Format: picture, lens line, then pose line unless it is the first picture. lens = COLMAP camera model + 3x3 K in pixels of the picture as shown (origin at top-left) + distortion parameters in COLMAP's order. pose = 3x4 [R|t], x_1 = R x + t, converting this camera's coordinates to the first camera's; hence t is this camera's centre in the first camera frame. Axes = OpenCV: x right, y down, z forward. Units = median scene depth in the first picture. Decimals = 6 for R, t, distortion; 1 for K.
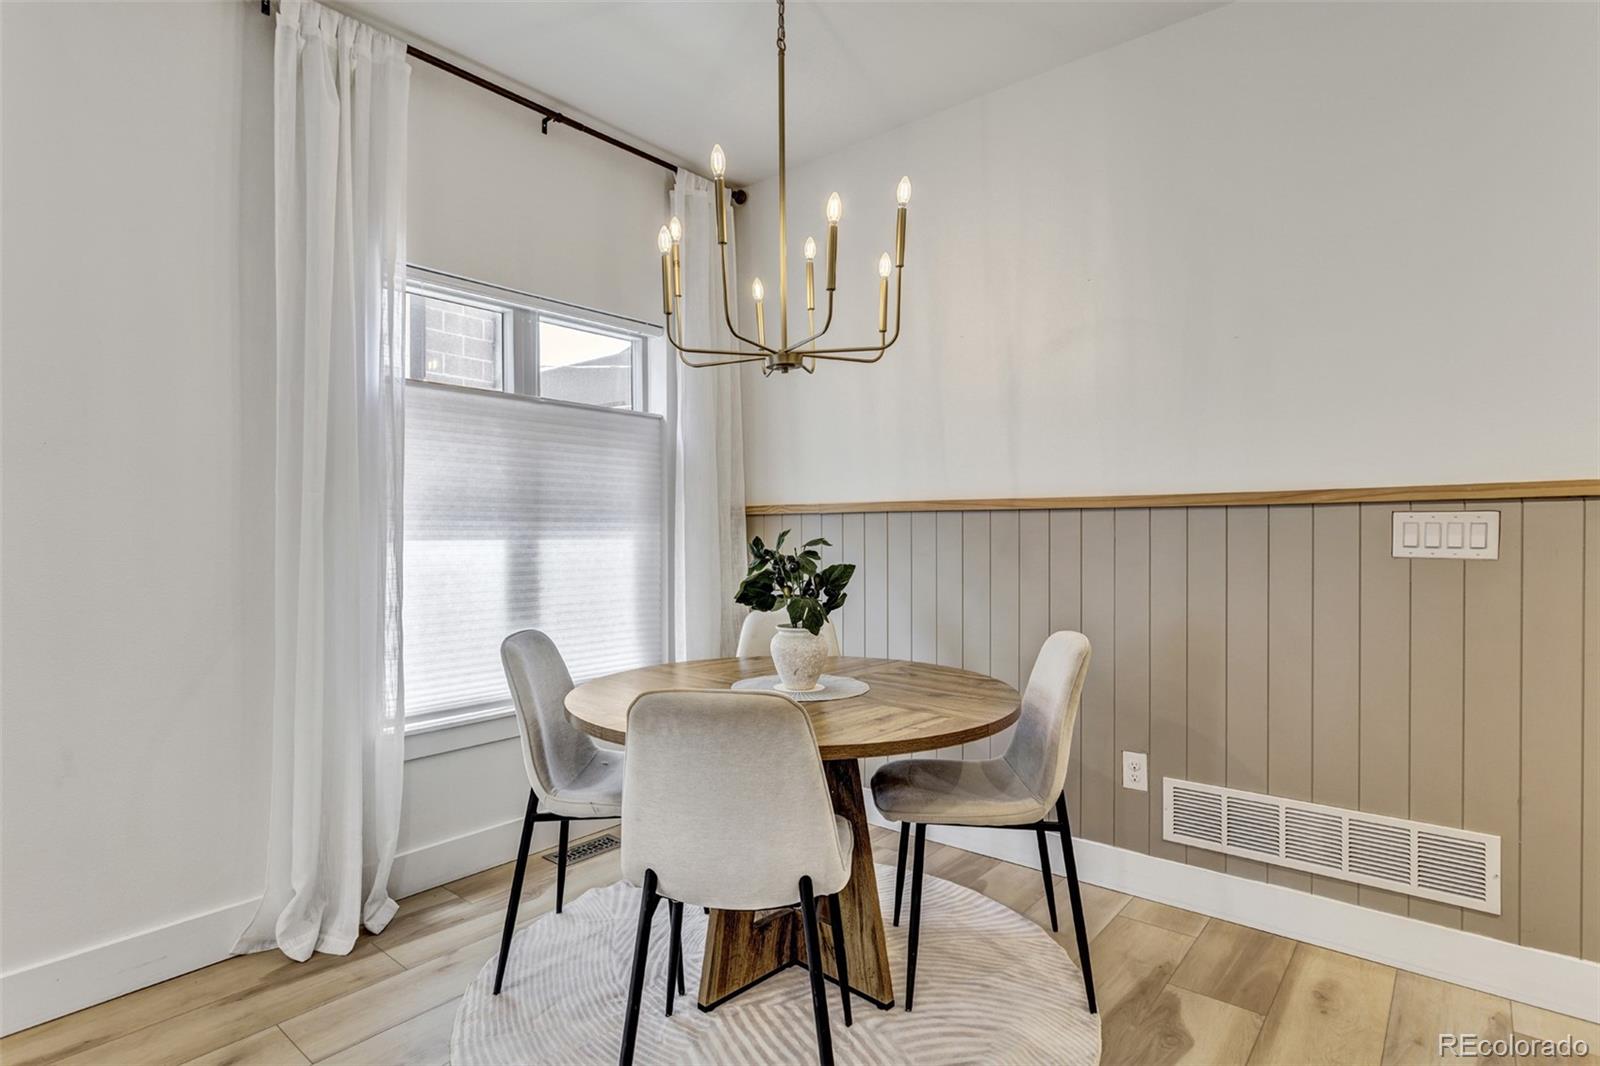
lens RADIAL K [[796.7, 0, 807.8], [0, 796.7, 537.3], [0, 0, 1]] dist [-0.009627, 0.006476]
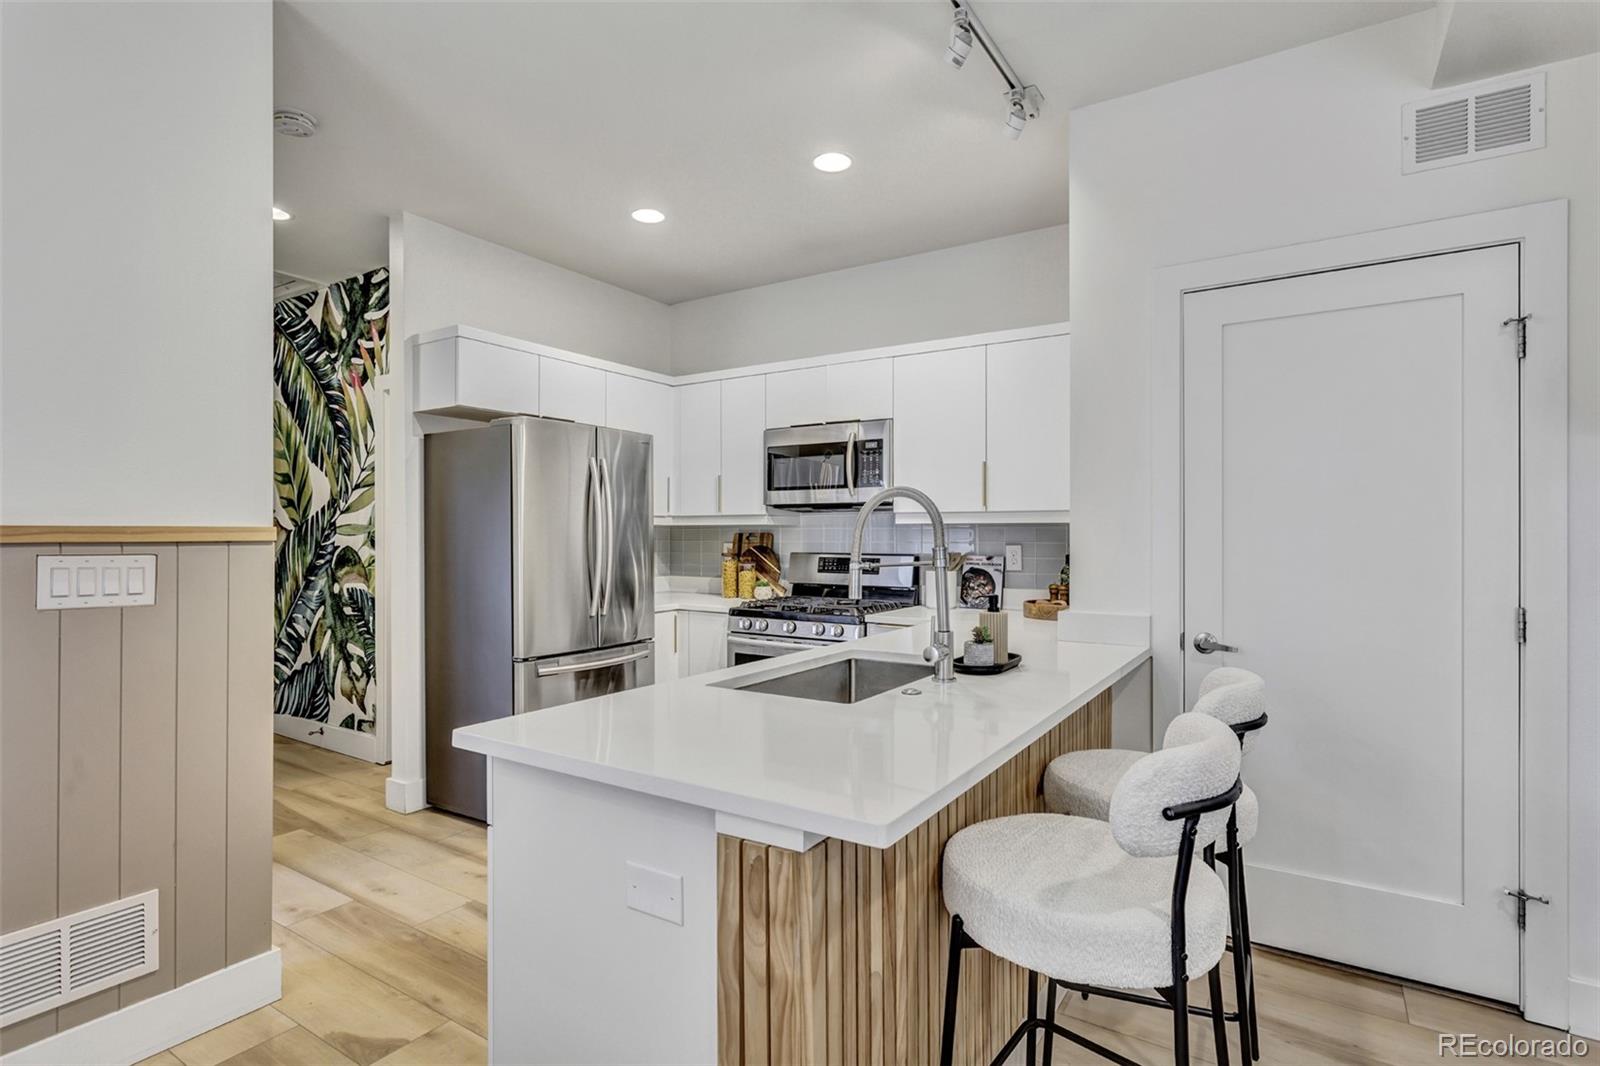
lens RADIAL K [[796.7, 0, 801.5], [0, 796.7, 538.0], [0, 0, 1]] dist [-0.009627, 0.006476]
pose [[-0.110113, 0.002134, 0.993917, -0.126899], [0.003132, 0.999993, -0.001800, -0.034007], [-0.993914, 0.002915, -0.110119, 0.219350]]
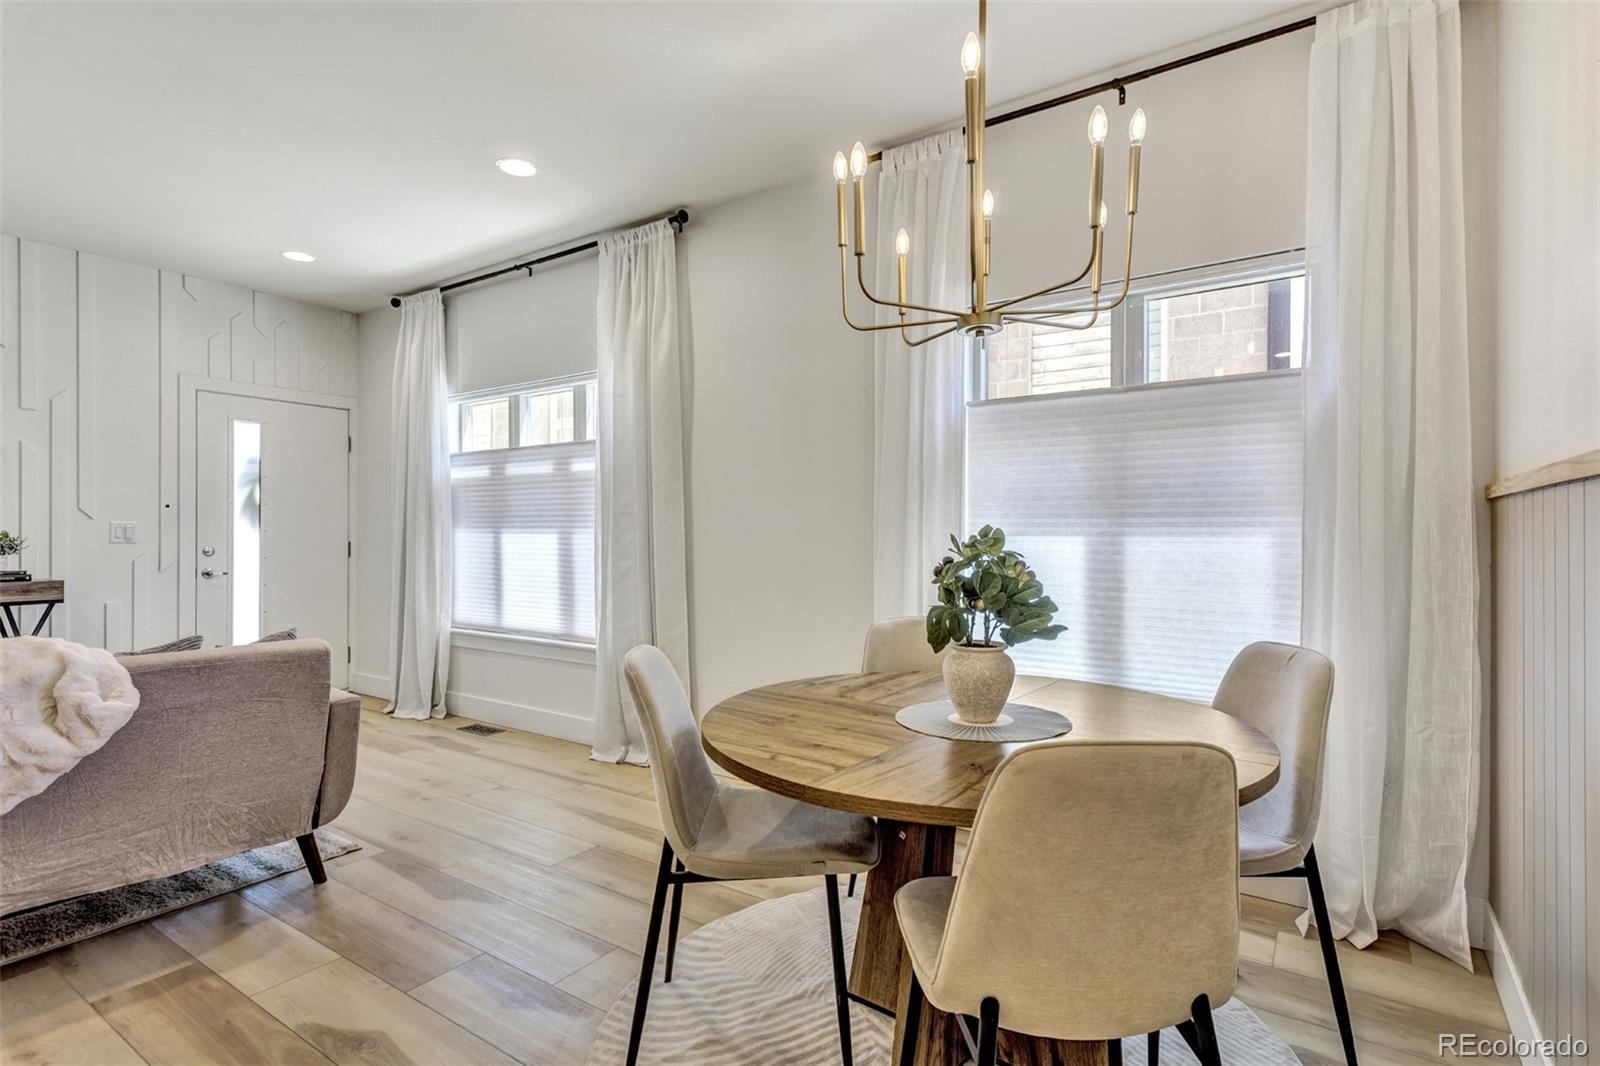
lens RADIAL K [[789.1, 0, 801.3], [0, 789.1, 535.6], [0, 0, 1]] dist [0.007851, 0.001683]
pose [[0.089799, 0.008091, -0.995927, 0.590267], [-0.006673, 0.999949, 0.007522, -0.003209], [0.995938, 0.005971, 0.089849, 0.559088]]
